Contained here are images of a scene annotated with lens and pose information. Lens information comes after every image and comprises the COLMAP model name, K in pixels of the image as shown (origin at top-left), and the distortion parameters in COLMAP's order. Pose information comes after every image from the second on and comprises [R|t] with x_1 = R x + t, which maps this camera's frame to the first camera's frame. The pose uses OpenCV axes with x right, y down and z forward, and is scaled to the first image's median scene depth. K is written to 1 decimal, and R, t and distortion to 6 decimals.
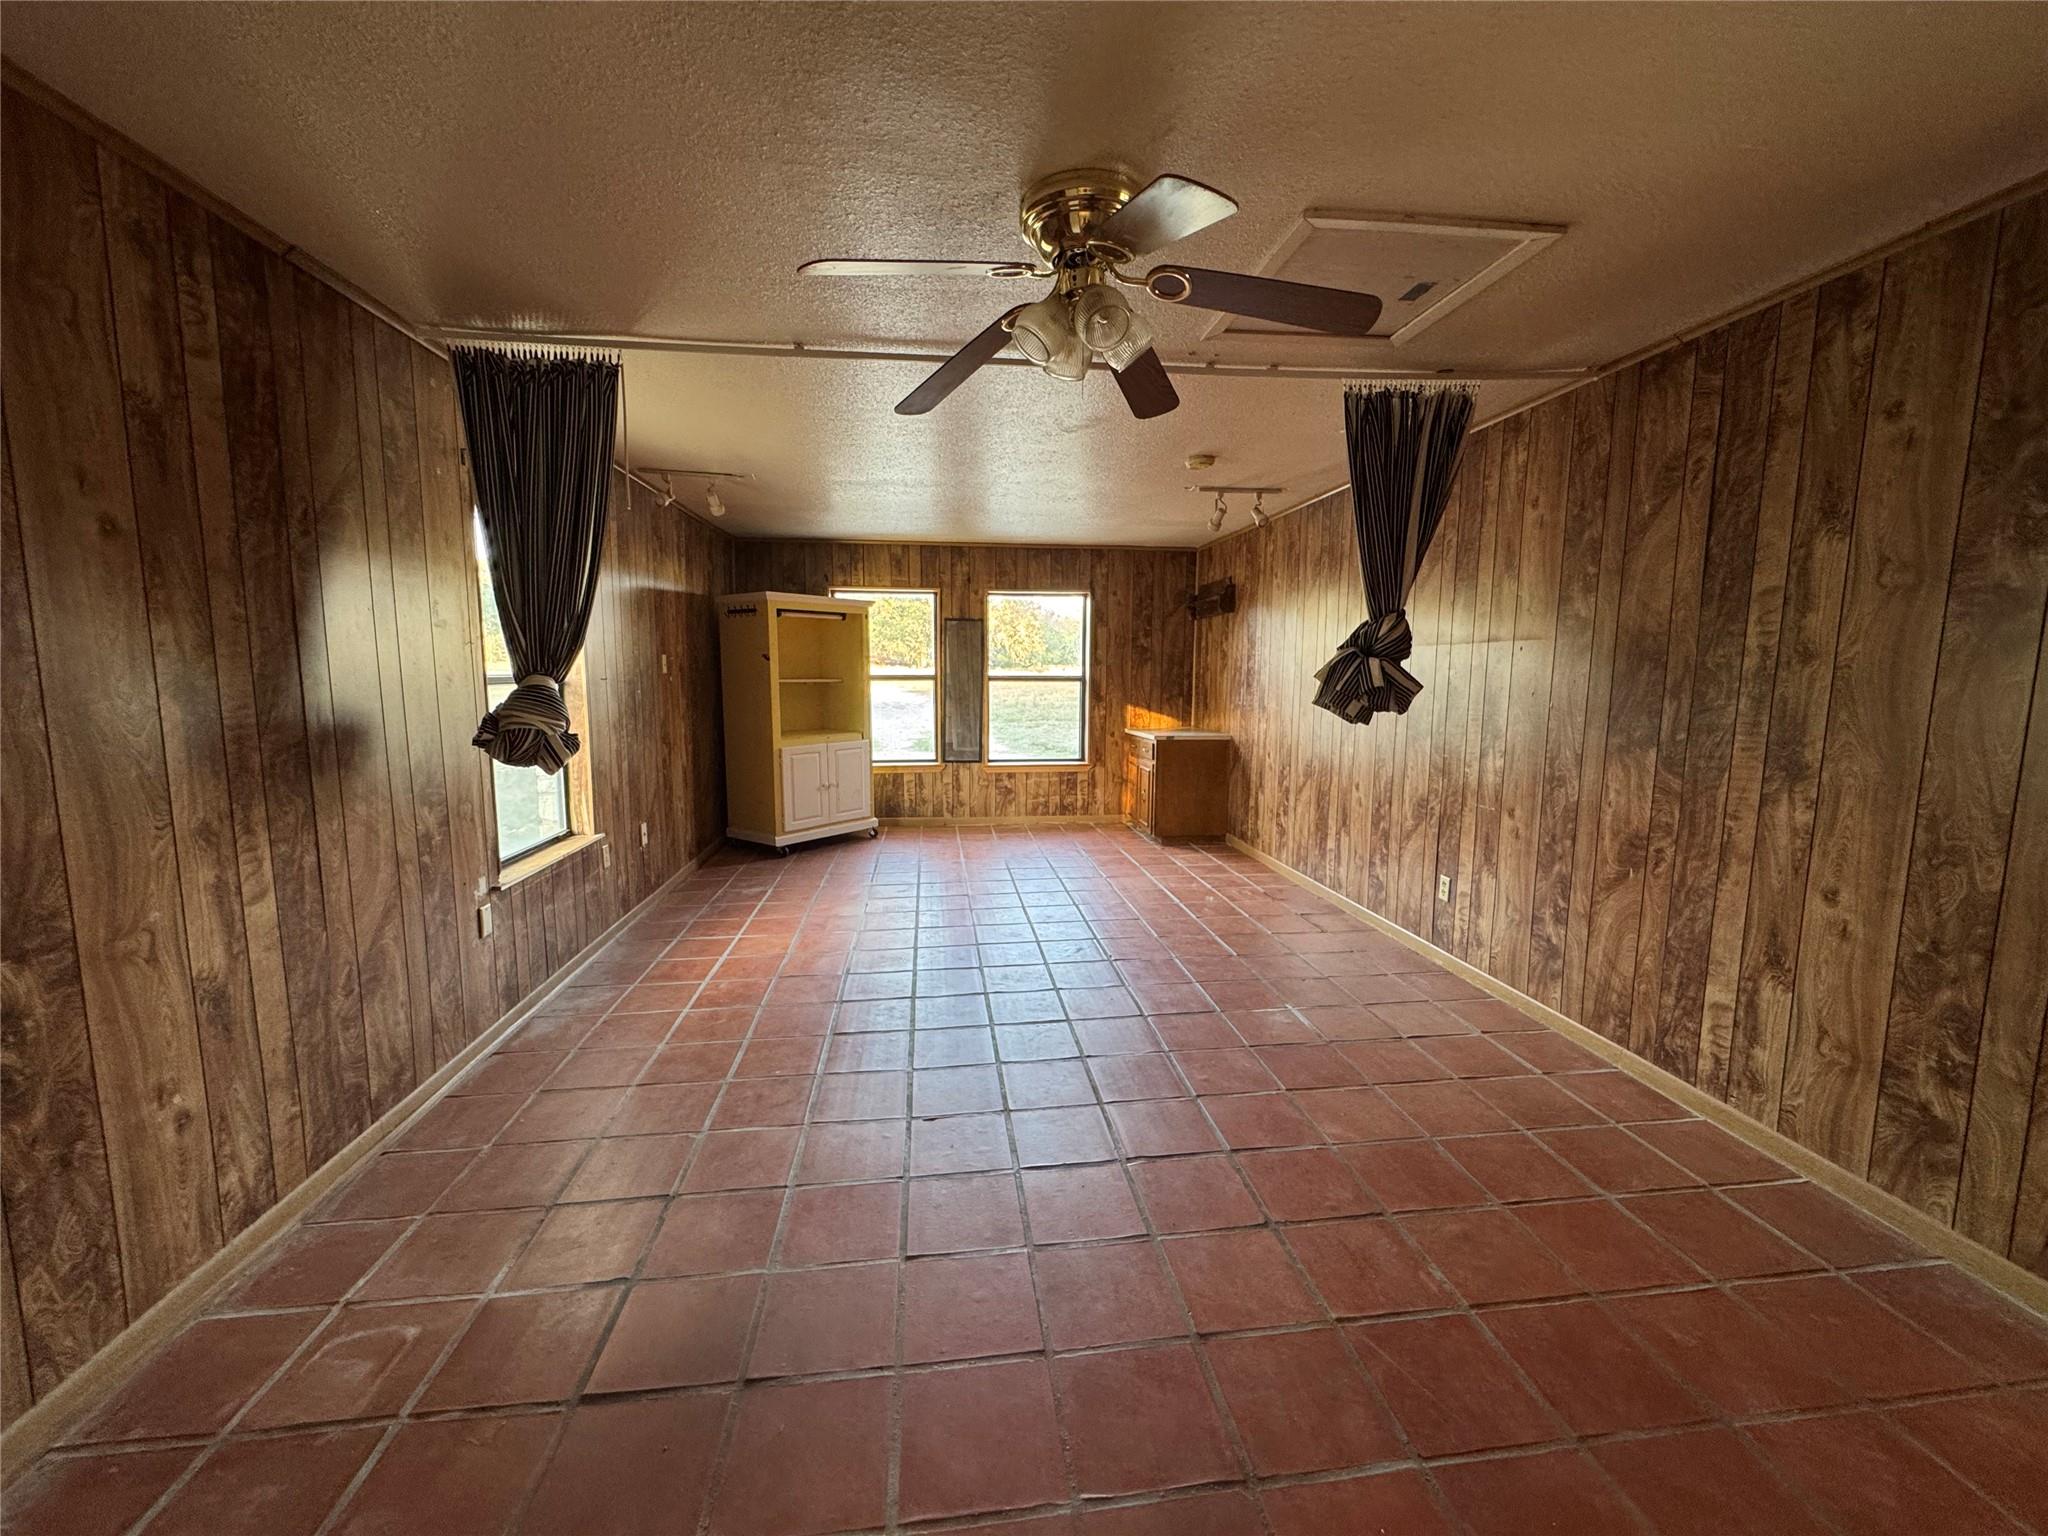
lens RADIAL K [[820.8, 0, 1024.2], [0, 820.8, 765.3], [0, 0, 1]] dist [-0.003268, 0.000841]
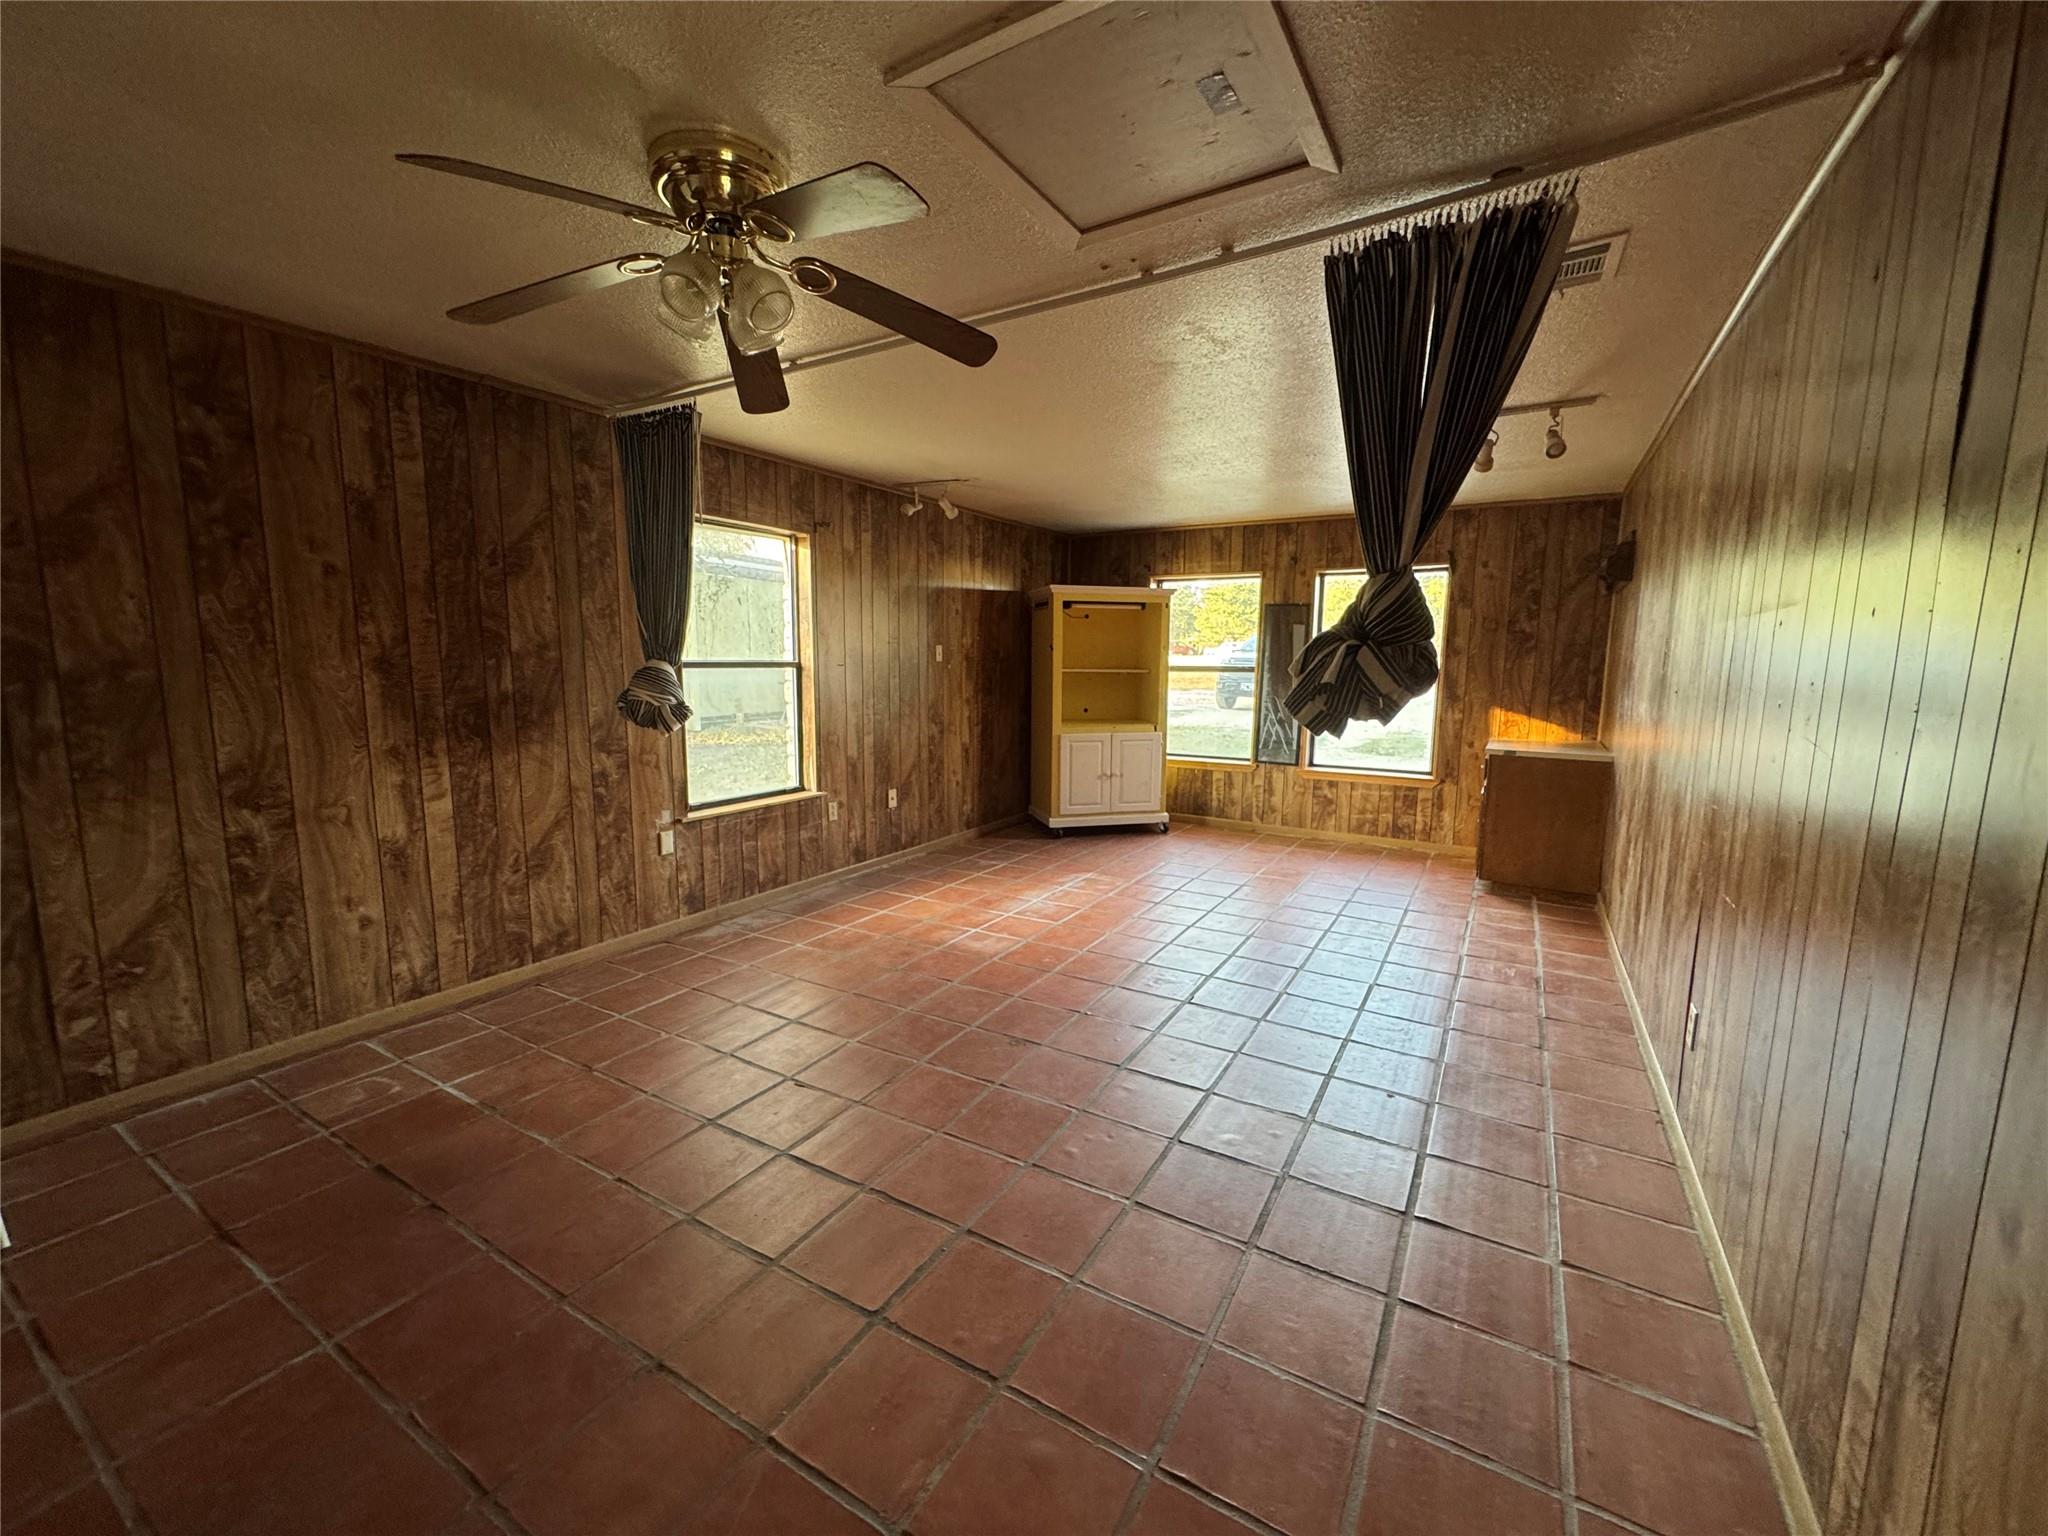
lens RADIAL K [[820.8, 0, 1027.5], [0, 820.8, 764.9], [0, 0, 1]] dist [-0.003268, 0.000841]
pose [[0.790114, 0.083257, -0.607280, 0.689558], [-0.078203, 0.996328, 0.034847, -0.034195], [0.607951, 0.019958, 0.793724, 0.324543]]
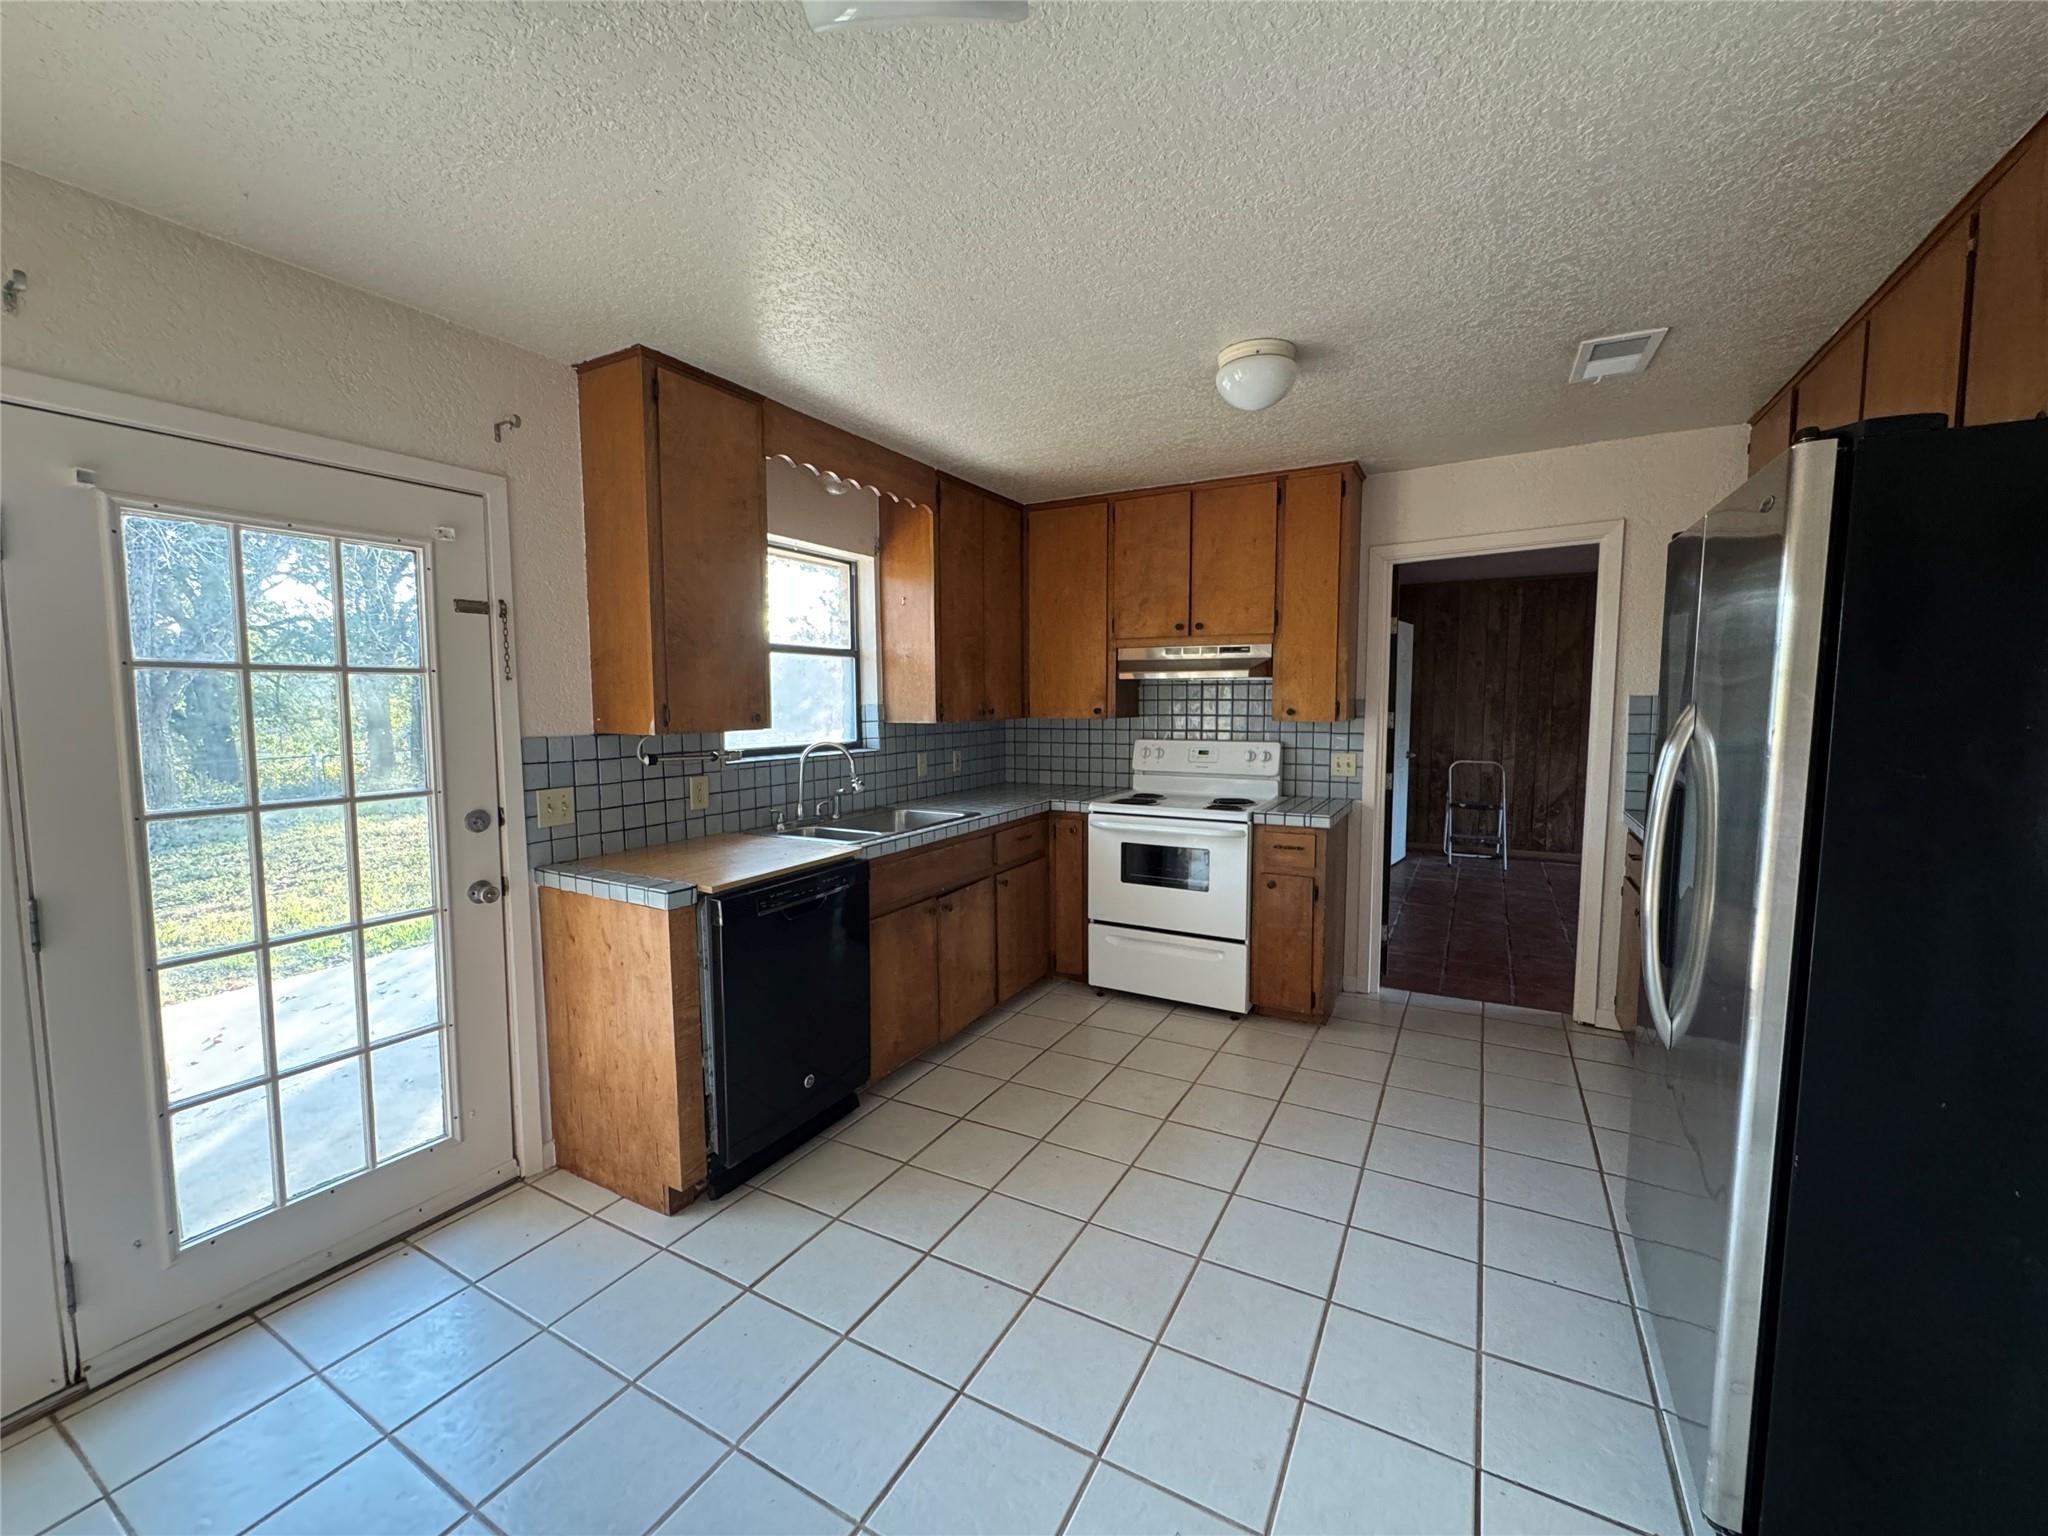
lens RADIAL K [[820.8, 0, 1027.0], [0, 820.8, 766.6], [0, 0, 1]] dist [-0.003268, 0.000841]
pose [[-0.589182, 0.066143, -0.805288, 2.467970], [-0.098212, 0.983392, 0.152627, -0.067619], [0.802009, 0.169014, -0.572901, 0.571262]]
